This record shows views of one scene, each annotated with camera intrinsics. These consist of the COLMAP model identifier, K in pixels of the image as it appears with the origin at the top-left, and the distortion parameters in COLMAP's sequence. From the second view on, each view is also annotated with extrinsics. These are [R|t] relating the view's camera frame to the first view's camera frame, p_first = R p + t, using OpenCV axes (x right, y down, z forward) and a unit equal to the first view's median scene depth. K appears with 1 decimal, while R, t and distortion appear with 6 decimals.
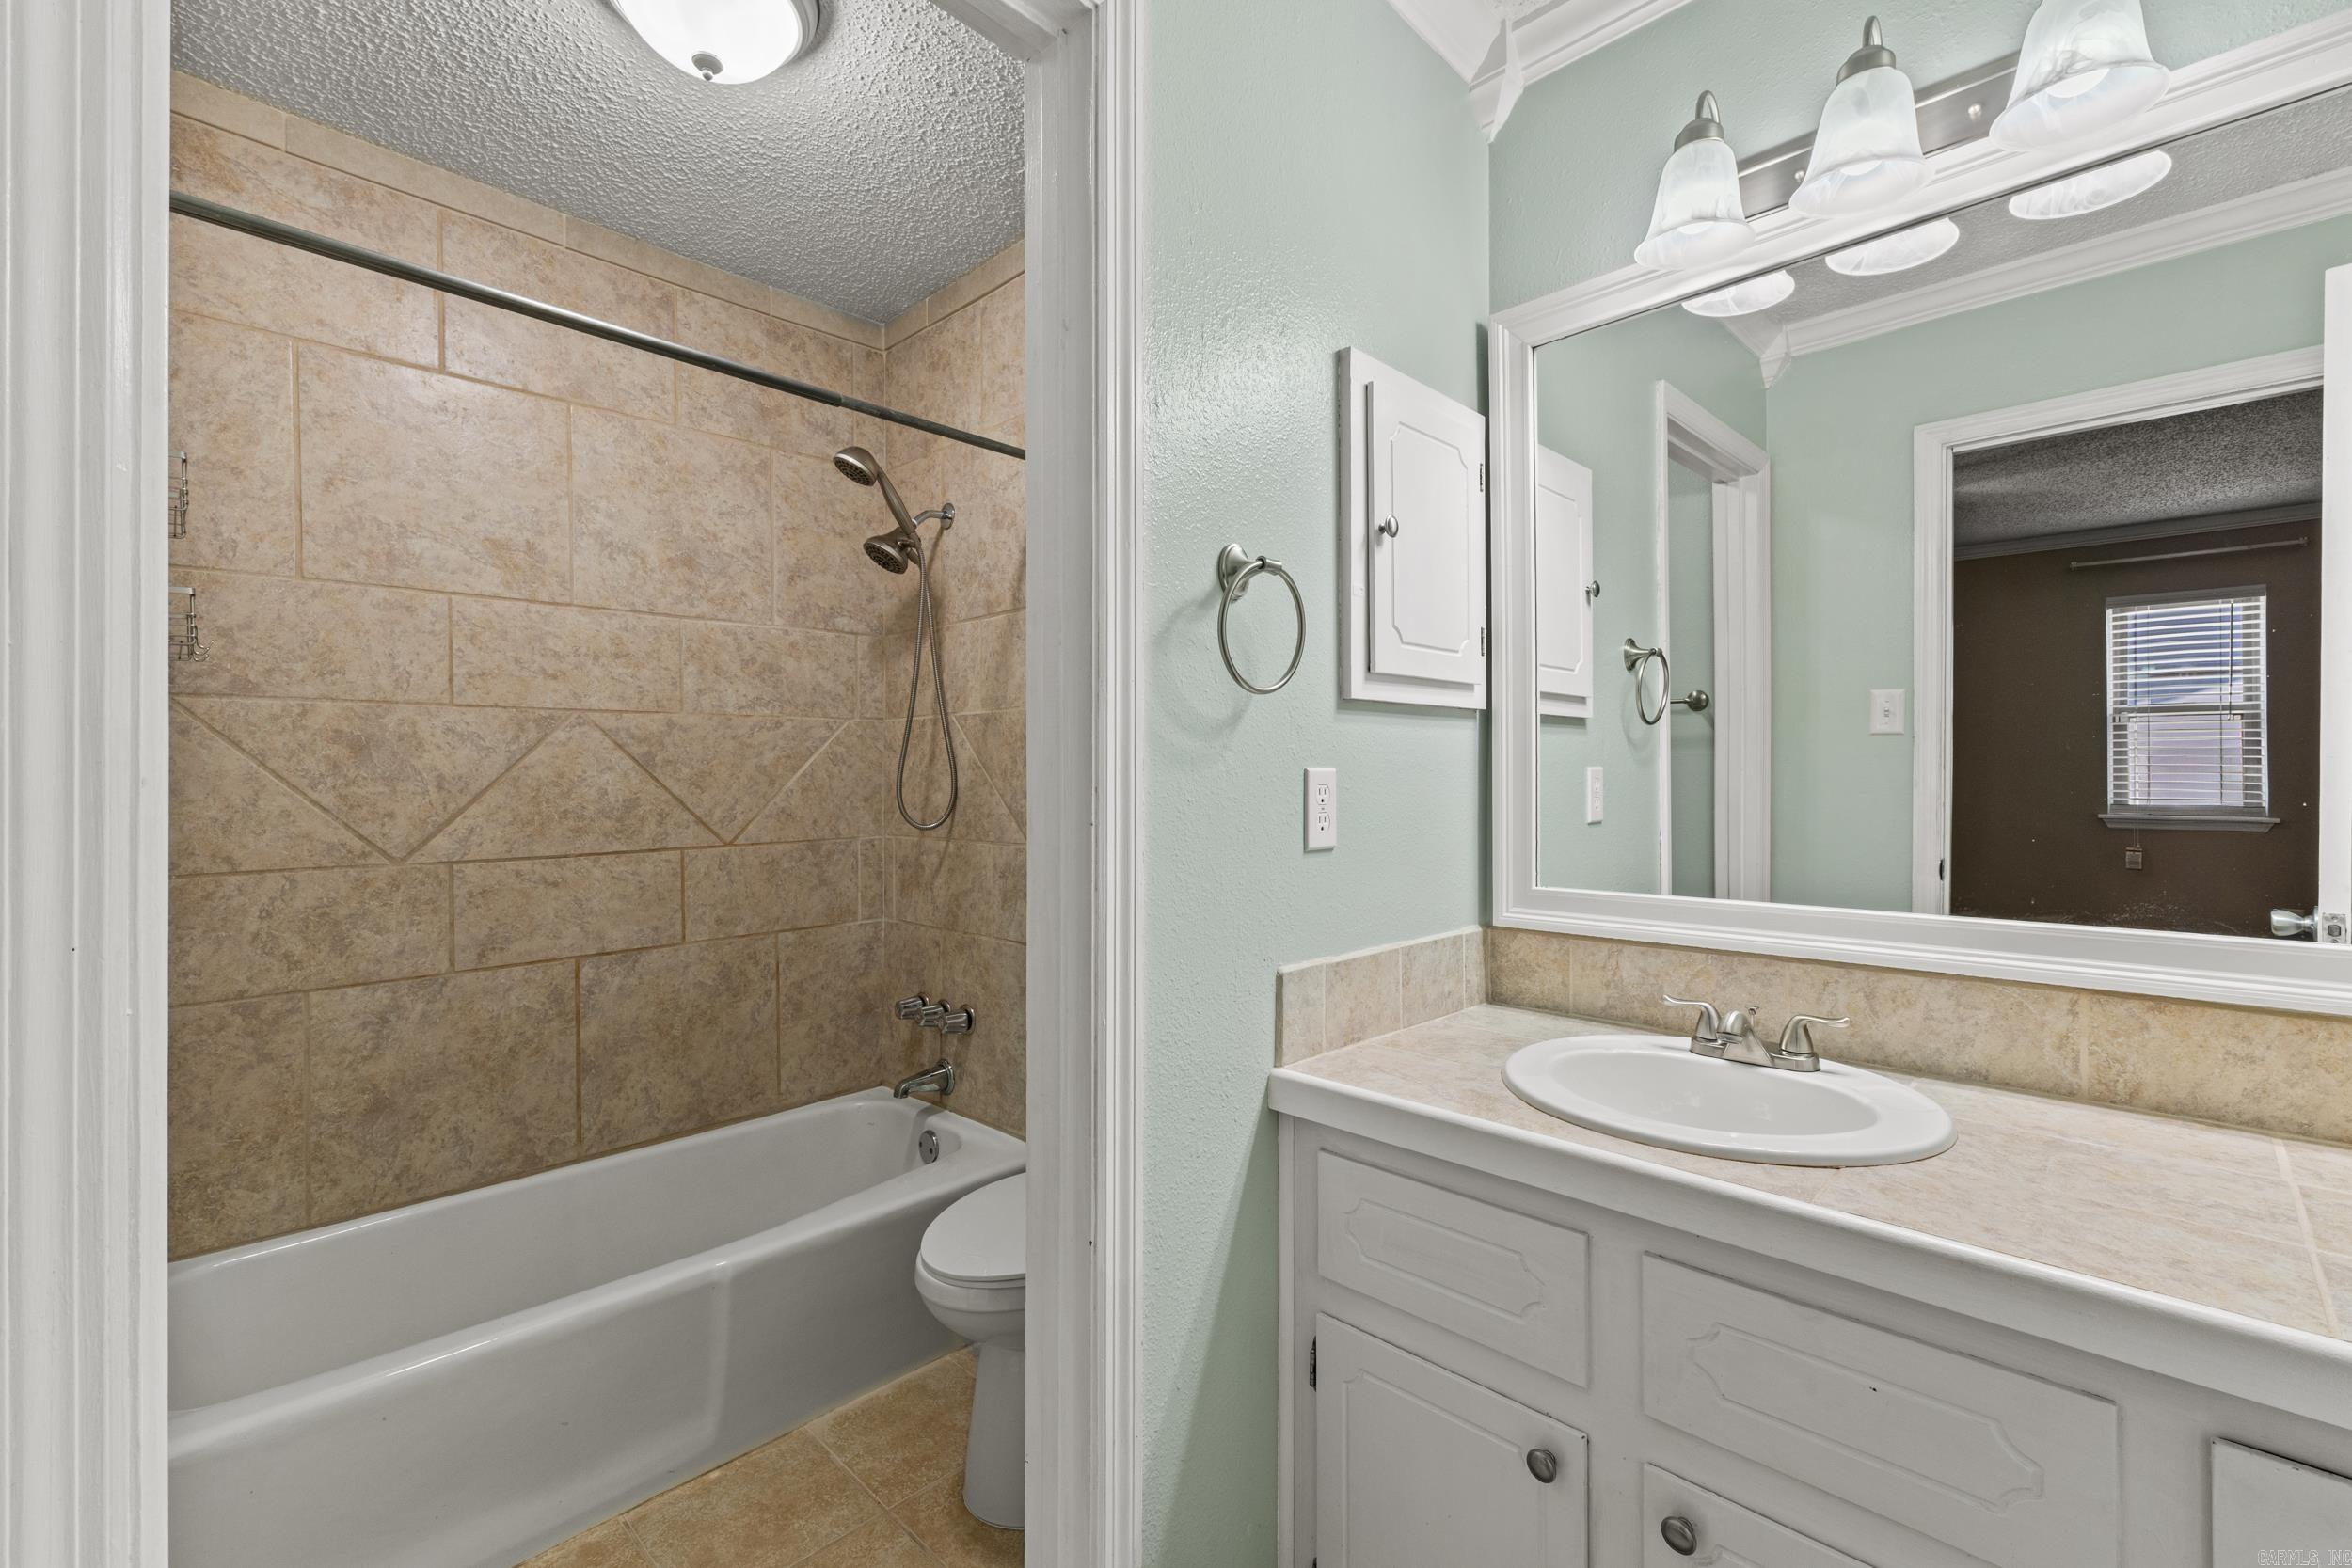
lens RADIAL K [[995.3, 0, 1189.2], [0, 995.3, 784.2], [0, 0, 1]] dist [0.001108, 0.000259]
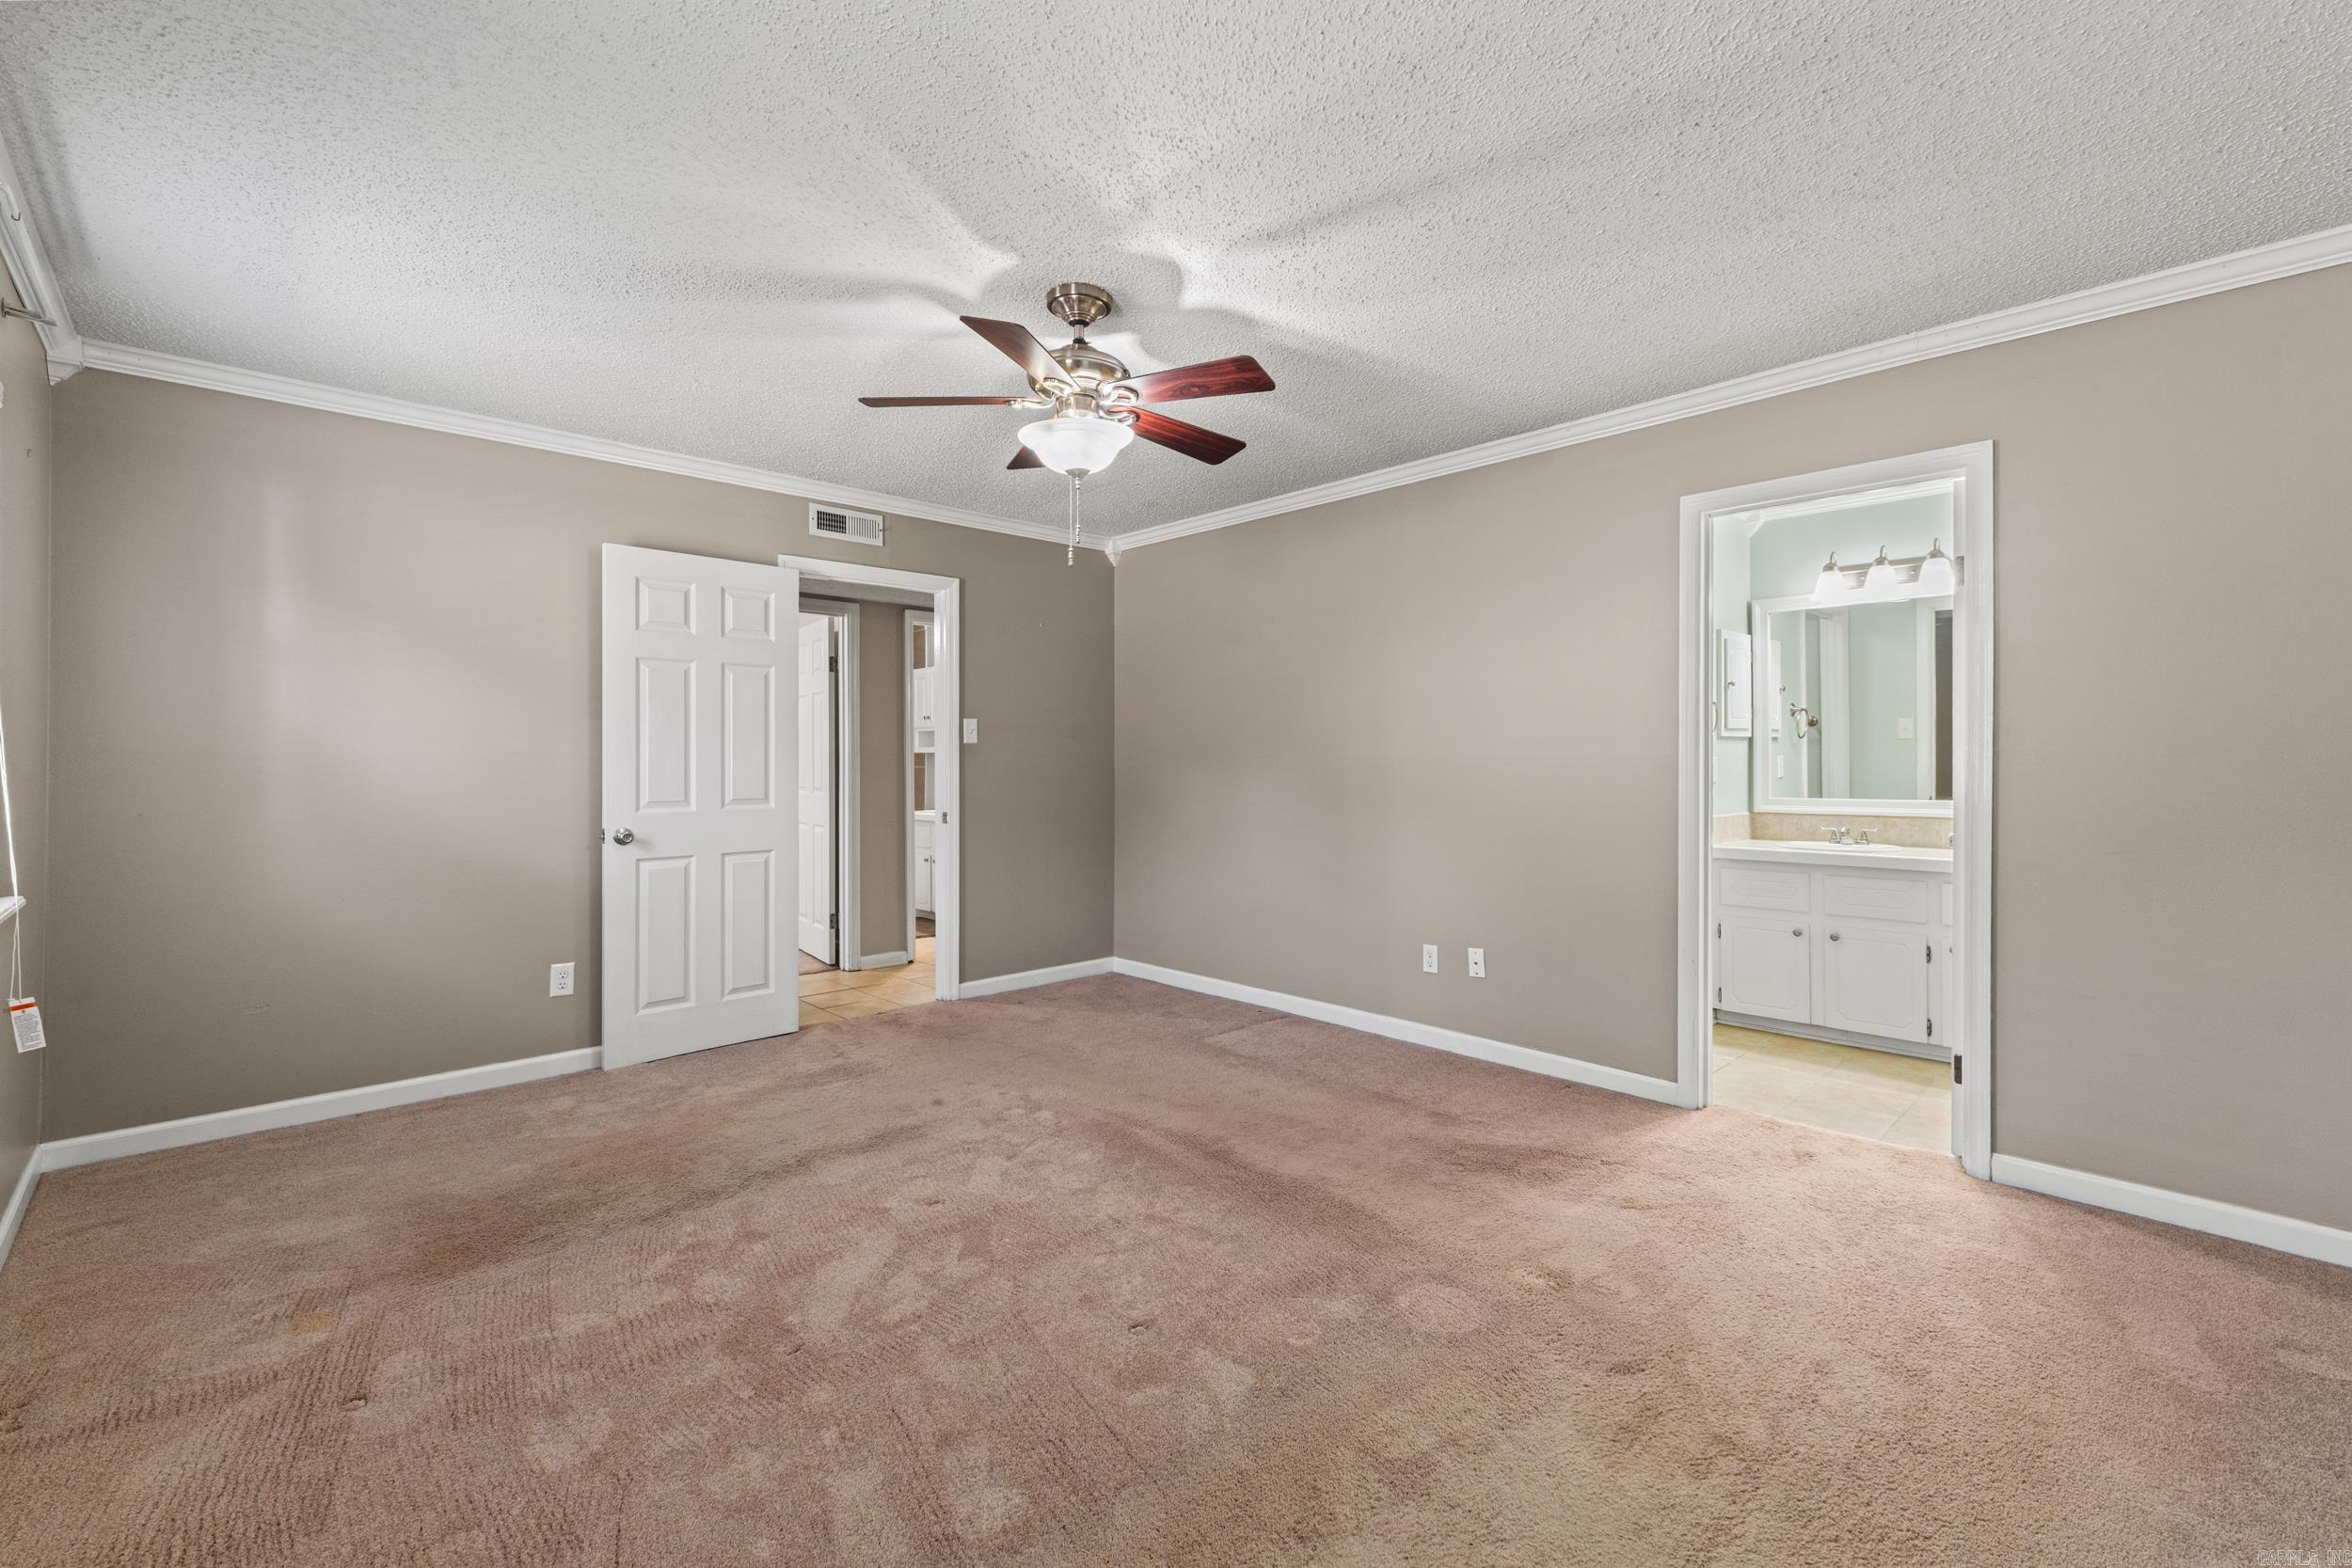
lens RADIAL K [[995.3, 0, 1179.1], [0, 995.3, 766.2], [0, 0, 1]] dist [0.001108, 0.000259]
pose [[0.998639, -0.002854, -0.052080, -1.204010], [0.003067, 0.999987, 0.004018, -0.006961], [0.052068, -0.004172, 0.998635, -1.963255]]
